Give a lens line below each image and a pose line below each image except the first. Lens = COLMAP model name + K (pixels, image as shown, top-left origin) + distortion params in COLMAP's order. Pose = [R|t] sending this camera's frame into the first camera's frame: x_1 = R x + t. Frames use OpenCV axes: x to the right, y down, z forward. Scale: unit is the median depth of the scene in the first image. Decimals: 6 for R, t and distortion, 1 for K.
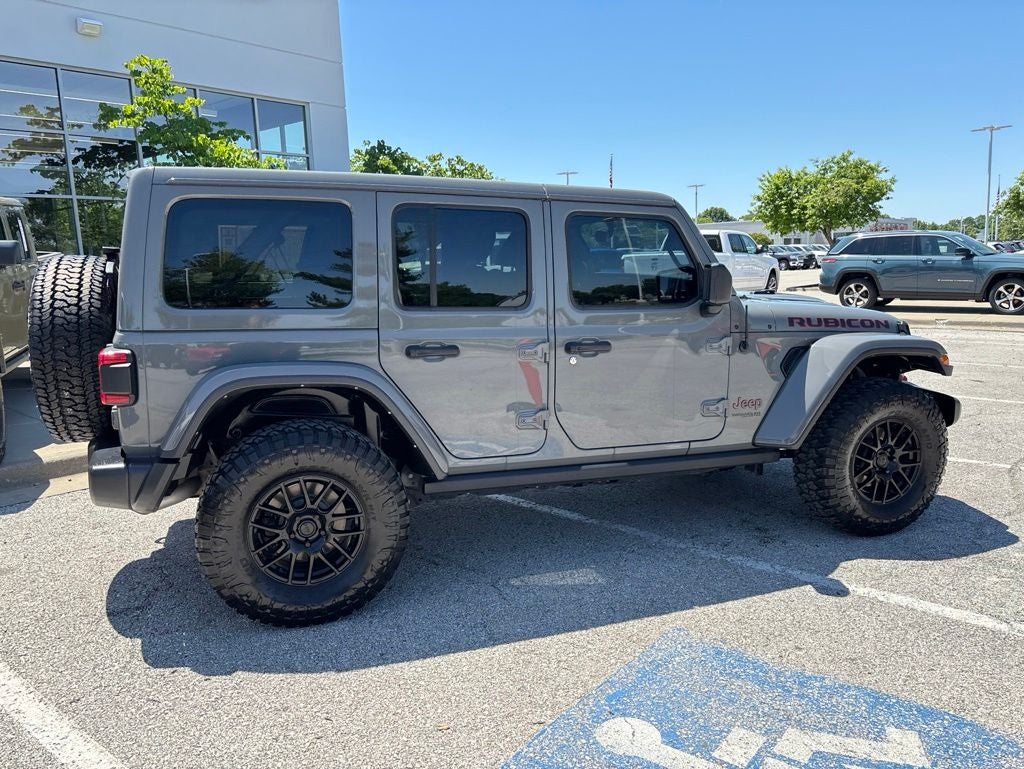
lens RADIAL K [[777.2, 0, 511.1], [0, 777.2, 390.6], [0, 0, 1]] dist [0.049459, -0.061432]
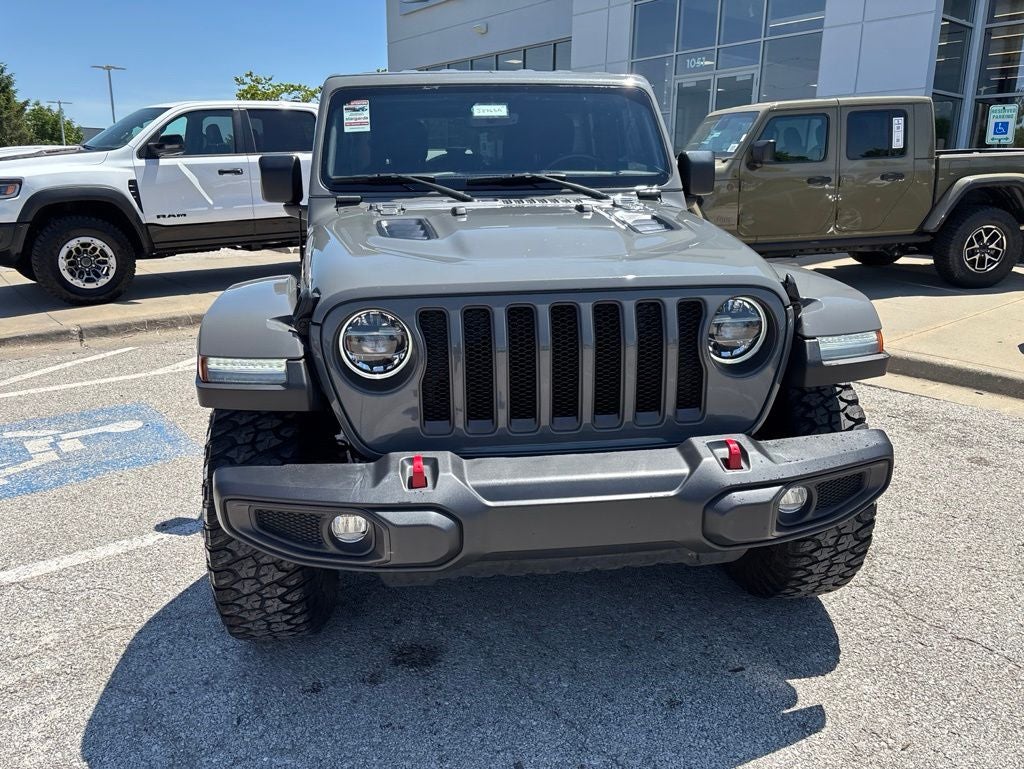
lens RADIAL K [[777.2, 0, 508.7], [0, 777.2, 384.9], [0, 0, 1]] dist [0.049459, -0.061432]
pose [[-0.215264, 0.272226, -0.937846, 1.100315], [-0.165491, 0.936301, 0.309763, -0.236031], [0.962431, 0.221886, -0.156501, 1.435987]]
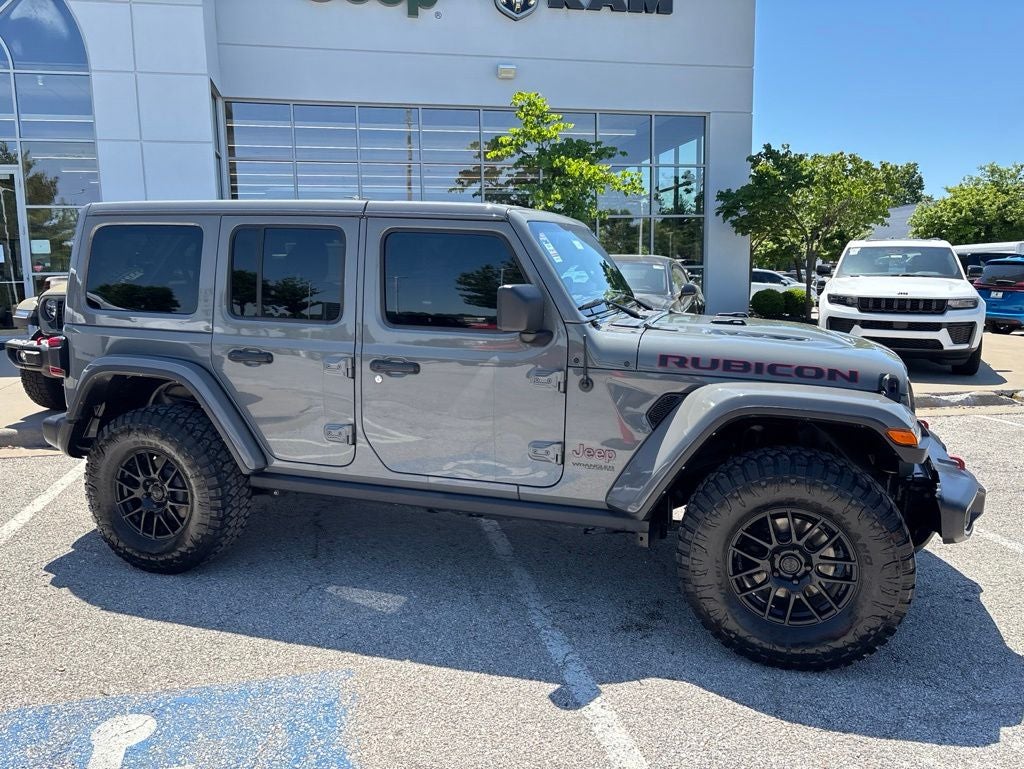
lens RADIAL K [[777.2, 0, 509.1], [0, 777.2, 385.8], [0, 0, 1]] dist [0.049459, -0.061432]
pose [[0.790040, 0.102586, -0.604411, 0.783705], [-0.112056, 0.993455, 0.022148, -0.068537], [0.602727, 0.050230, 0.796365, 0.307334]]
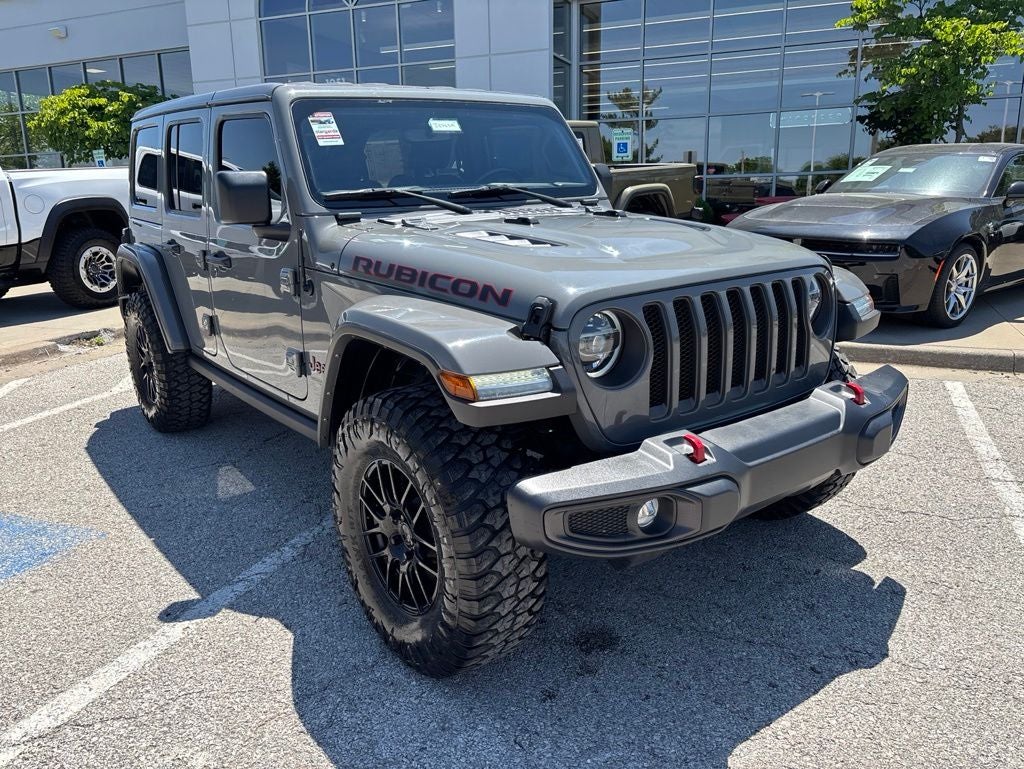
lens RADIAL K [[777.2, 0, 509.9], [0, 777.2, 388.1], [0, 0, 1]] dist [0.049459, -0.061432]
pose [[0.302671, 0.247998, -0.920265, 1.119387], [-0.148089, 0.966064, 0.211635, -0.158371], [0.941520, 0.072225, 0.329125, 1.004671]]
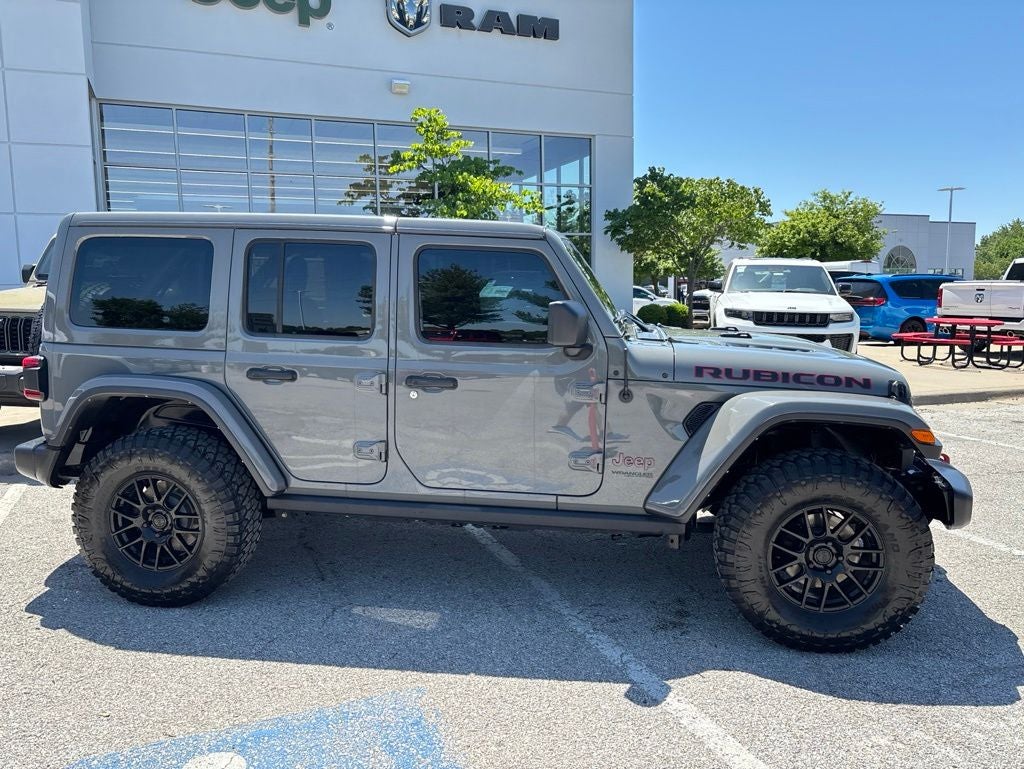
lens RADIAL K [[777.2, 0, 508.8], [0, 777.2, 384.2], [0, 0, 1]] dist [0.049459, -0.061432]
pose [[0.886821, 0.075353, -0.455929, 0.615847], [-0.092738, 0.995564, -0.015844, -0.046284], [0.452713, 0.056332, 0.889875, 0.173961]]
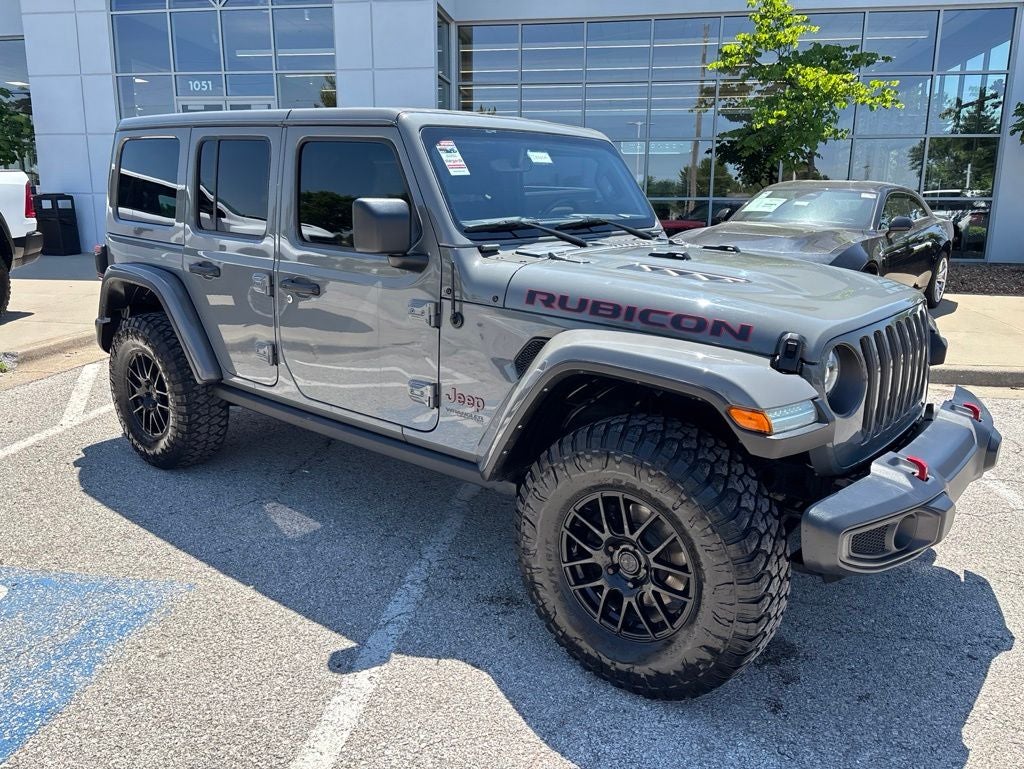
lens RADIAL K [[777.2, 0, 508.0], [0, 777.2, 388.8], [0, 0, 1]] dist [0.049459, -0.061432]
pose [[0.506231, 0.225222, -0.832469, 0.997841], [-0.166694, 0.972646, 0.161779, -0.126757], [0.846134, 0.056870, 0.529927, 0.706199]]
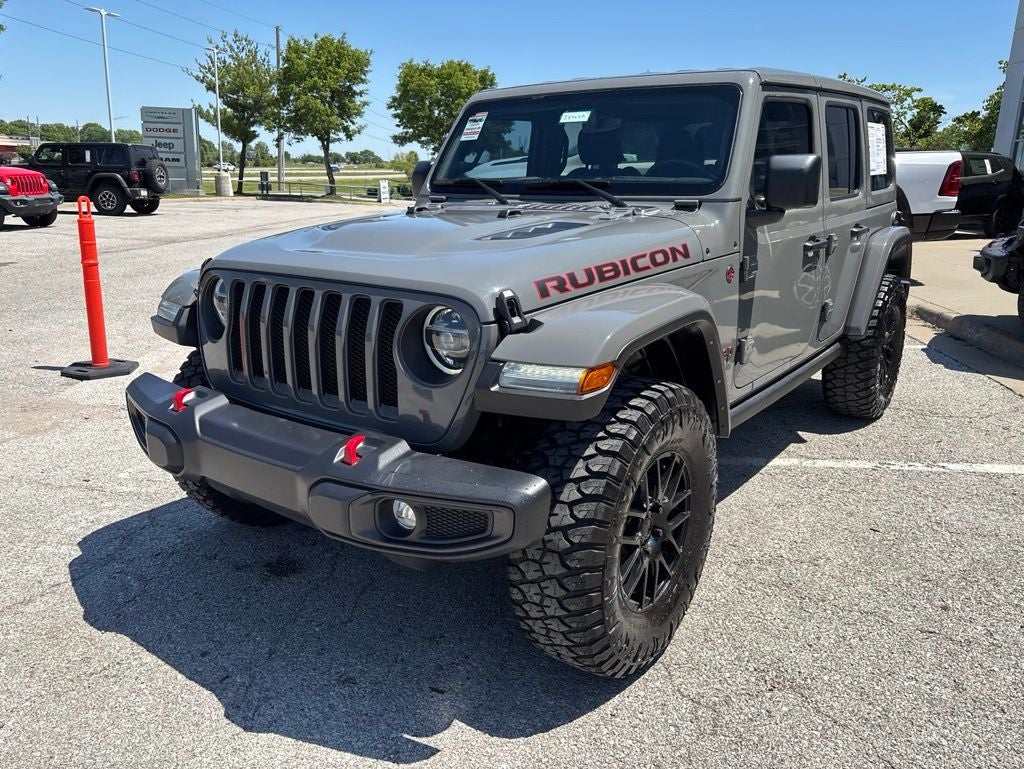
lens RADIAL K [[777.2, 0, 510.8], [0, 777.2, 377.1], [0, 0, 1]] dist [0.049459, -0.061432]
pose [[-0.829001, 0.147129, -0.539546, 0.782075], [-0.097334, 0.912090, 0.398269, -0.326909], [0.550711, 0.382682, -0.741803, 1.949673]]
